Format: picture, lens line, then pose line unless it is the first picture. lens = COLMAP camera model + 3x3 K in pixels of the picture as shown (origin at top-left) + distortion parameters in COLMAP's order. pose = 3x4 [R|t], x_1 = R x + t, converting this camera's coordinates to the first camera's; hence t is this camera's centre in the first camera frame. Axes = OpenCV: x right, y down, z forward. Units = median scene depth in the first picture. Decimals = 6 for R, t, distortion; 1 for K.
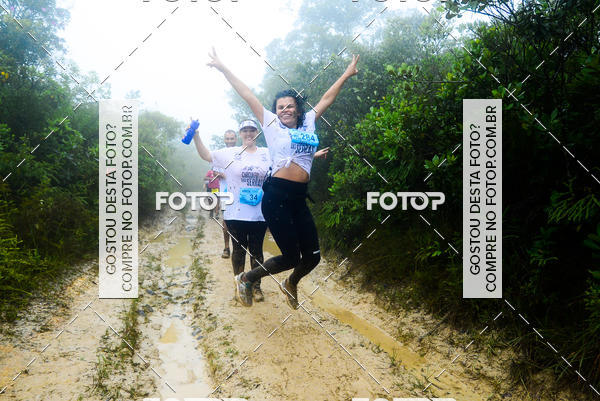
lens RADIAL K [[488.2, 0, 306.7], [0, 488.2, 208.7], [0, 0, 1]] dist [-0.086867, 0.086588]
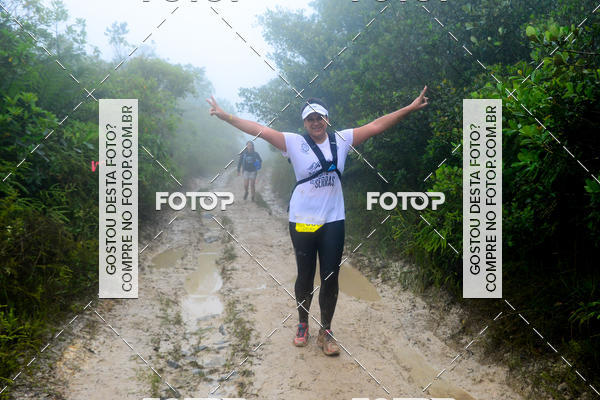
lens RADIAL K [[776.1, 0, 309.7], [0, 776.1, 205.3], [0, 0, 1]] dist [0.068935, 0.000000]
pose [[0.995771, -0.009412, -0.091383, -0.027960], [0.012285, 0.999446, 0.030935, -0.085361], [0.091041, -0.031927, 0.995335, -0.076065]]
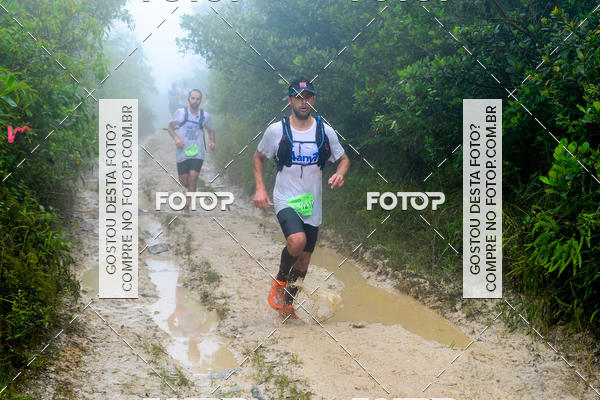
lens RADIAL K [[1163.8, 0, 313.8], [0, 1163.8, 208.0], [0, 0, 1]] dist [0.203781, 0.000000]
pose [[0.999943, -0.000455, -0.010642, -0.223027], [0.000914, 0.999066, 0.043199, -0.092483], [0.010612, -0.043206, 0.999010, -0.046587]]
